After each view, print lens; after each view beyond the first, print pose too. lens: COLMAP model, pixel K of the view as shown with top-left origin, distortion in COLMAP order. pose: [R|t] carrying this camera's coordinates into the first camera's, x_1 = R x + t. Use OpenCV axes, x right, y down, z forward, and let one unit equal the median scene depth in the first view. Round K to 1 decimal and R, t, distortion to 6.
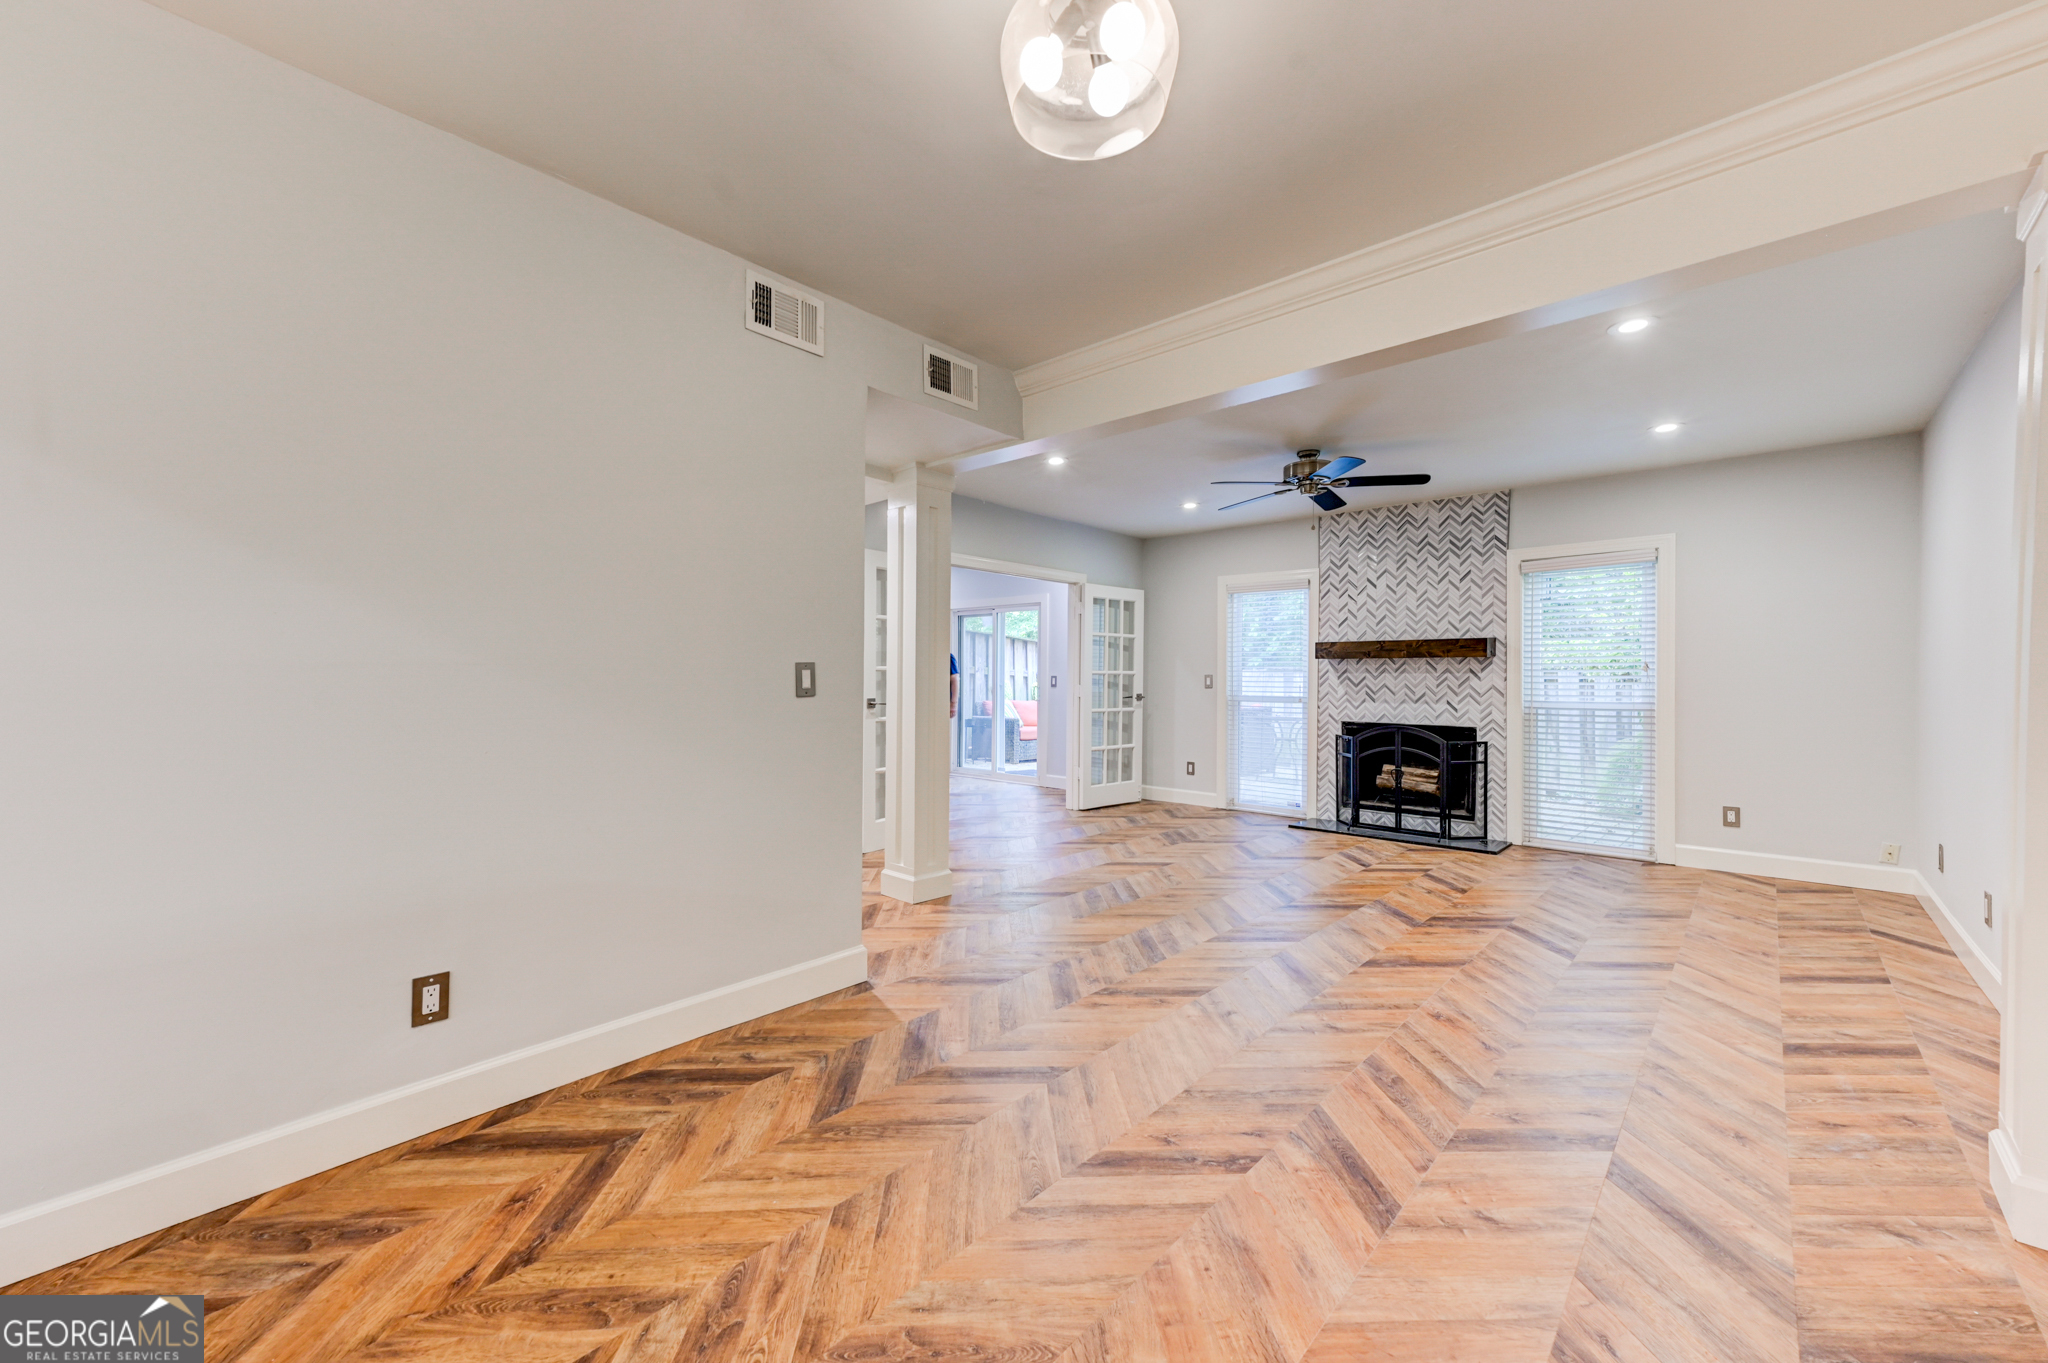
lens RADIAL K [[805.2, 0, 1018.3], [0, 805.2, 681.9], [0, 0, 1]] dist [0.022859, 0.000368]
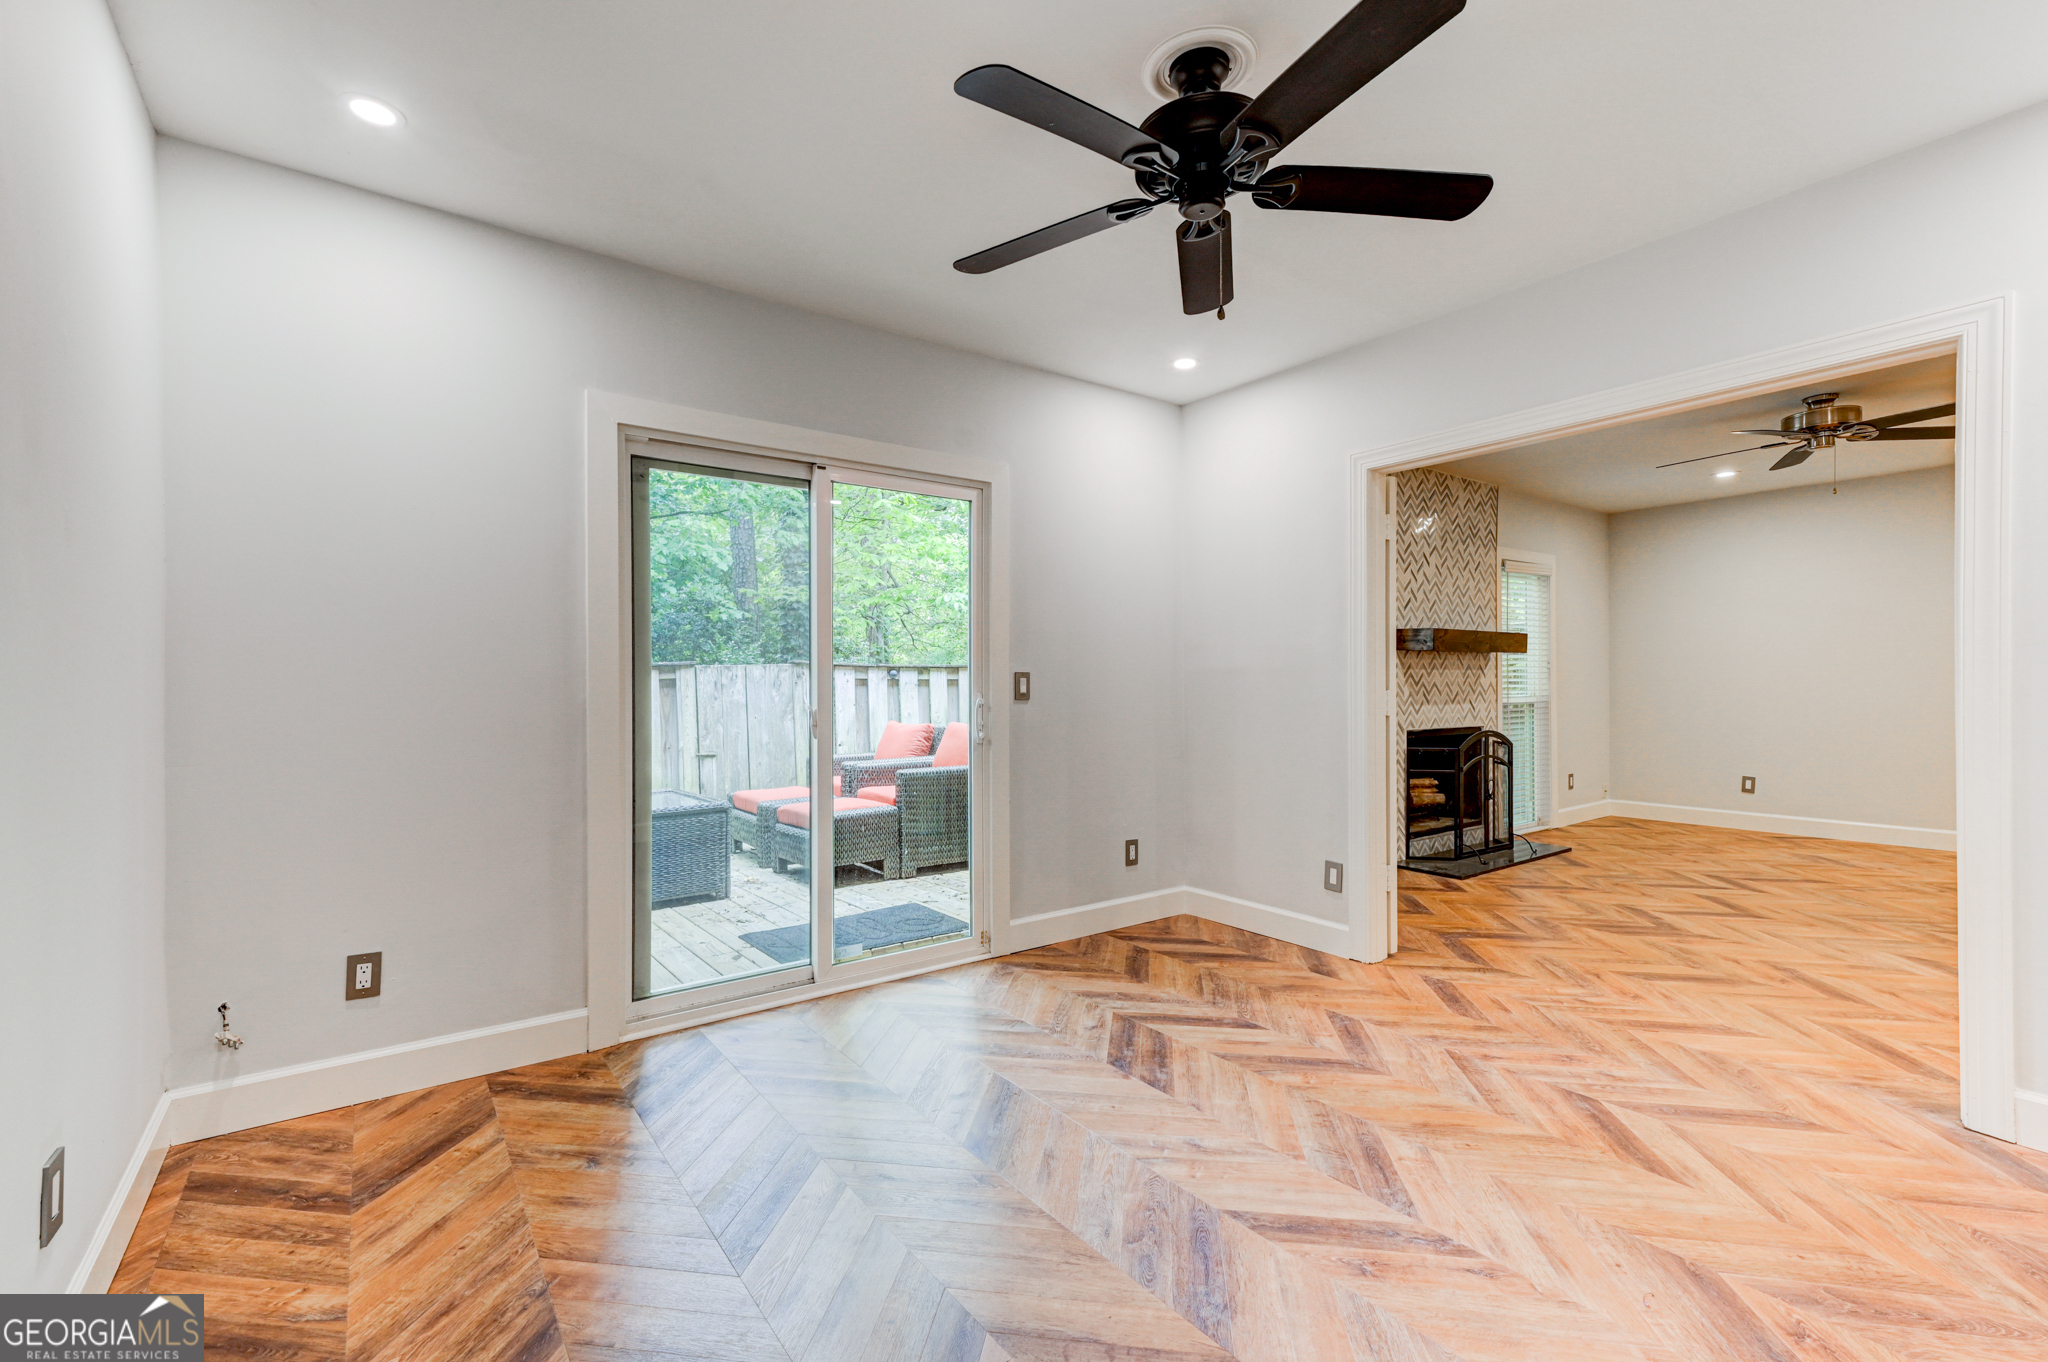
lens RADIAL K [[871.0, 0, 1015.2], [0, 871.0, 687.7], [0, 0, 1]] dist [0.009911, 0.000342]
pose [[0.205226, -0.012924, 0.978629, -0.555155], [0.011269, 0.999878, 0.010842, -0.006980], [-0.978650, 0.008803, 0.205347, 1.321947]]
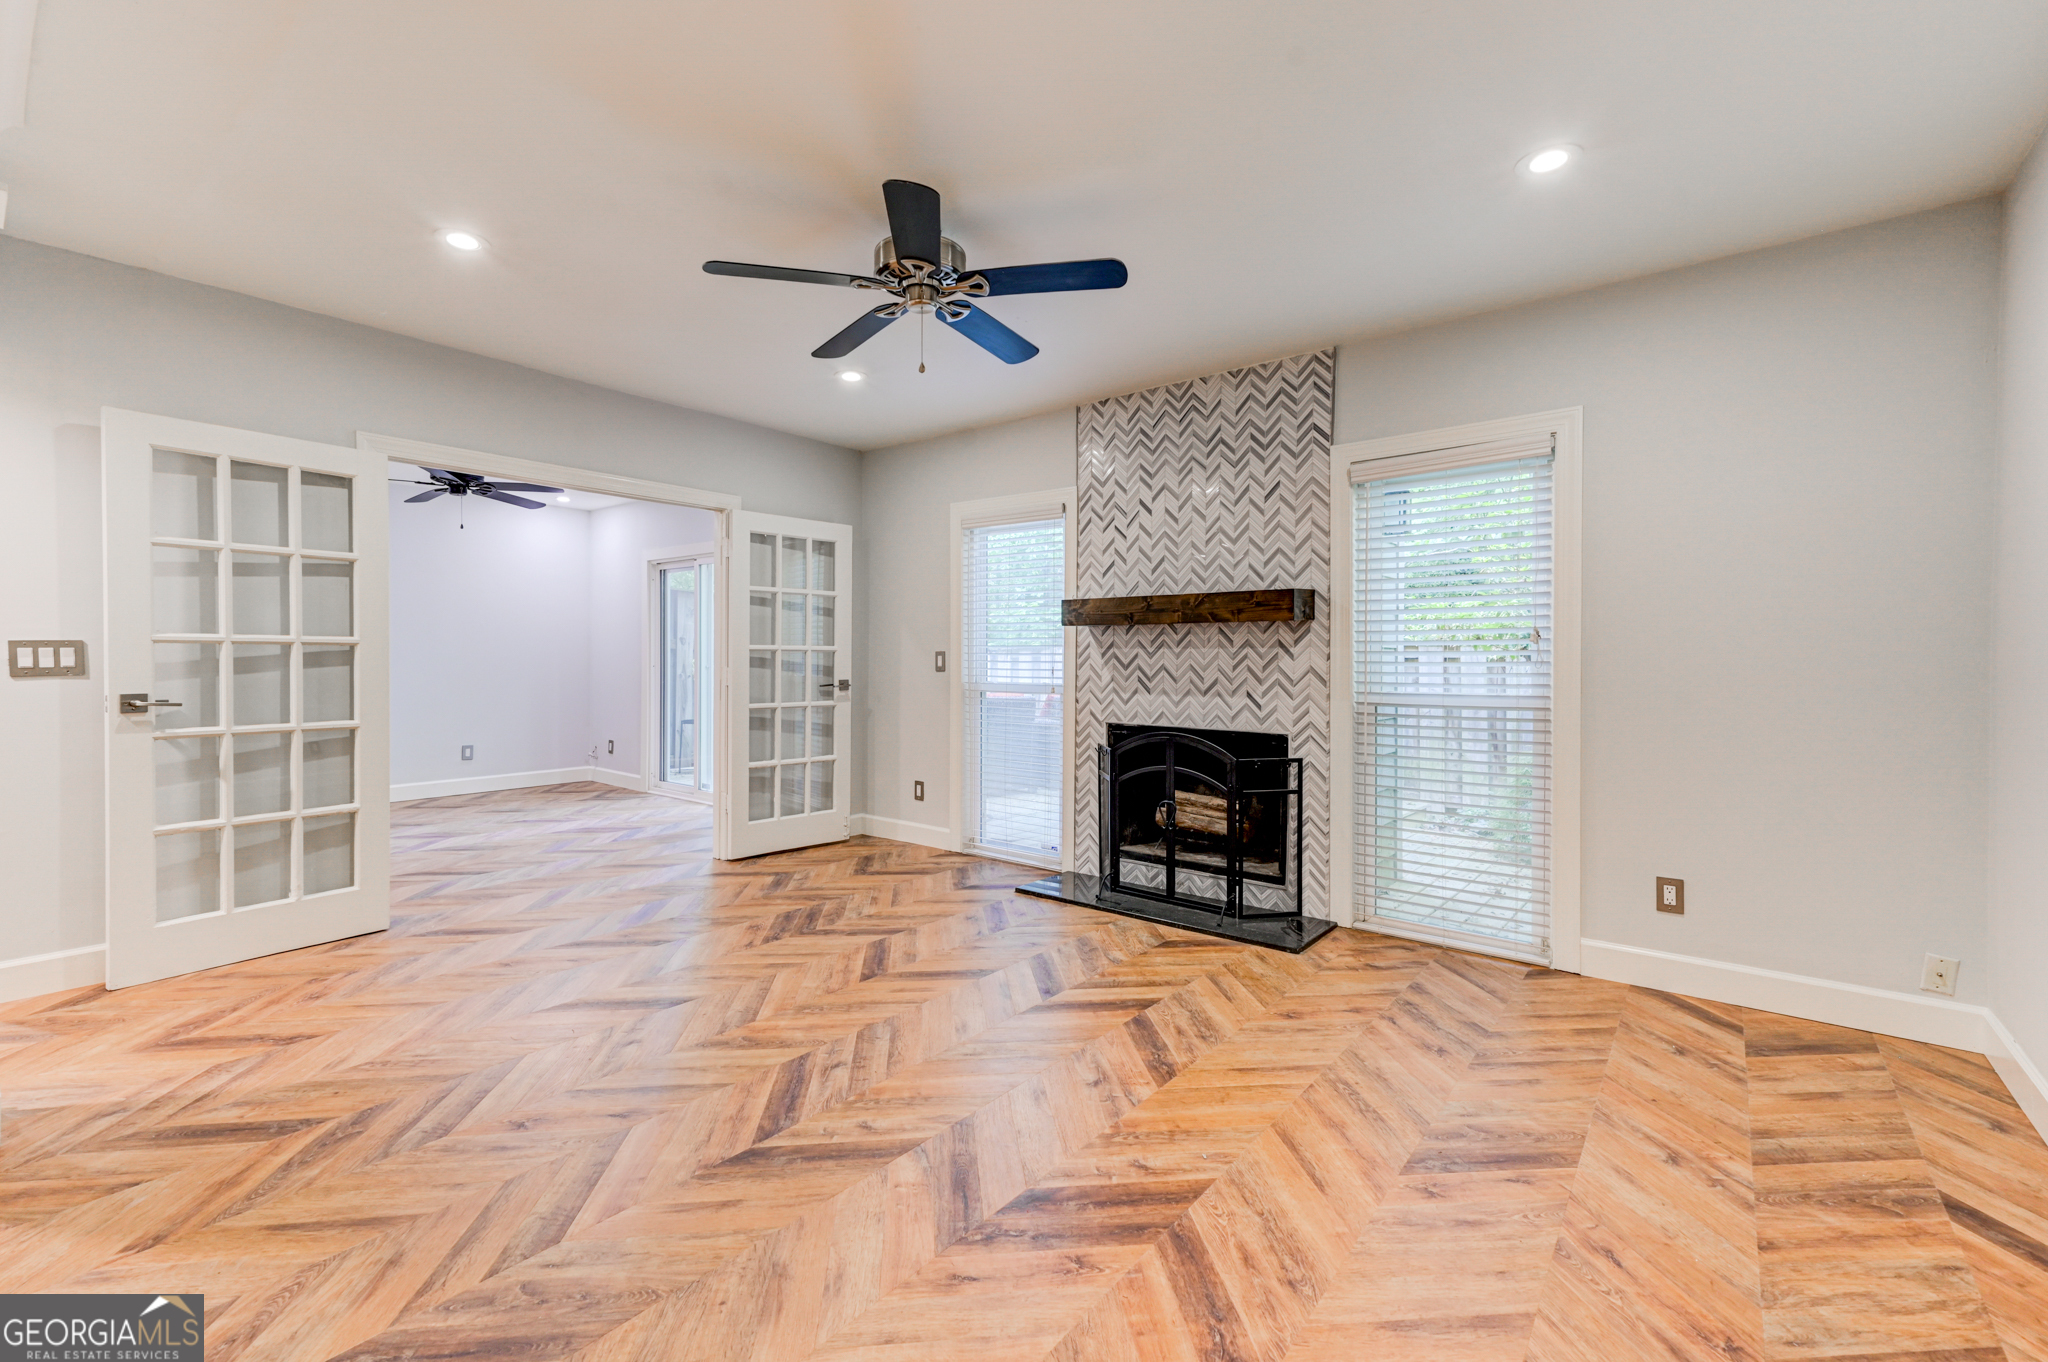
lens RADIAL K [[864.8, 0, 1011.6], [0, 864.8, 667.9], [0, 0, 1]] dist [0.018592, 0.000029]
pose [[0.998313, -0.001404, 0.058045, 0.314118], [0.001045, 0.999980, 0.006216, 0.000436], [-0.058053, -0.006145, 0.998295, 0.349085]]
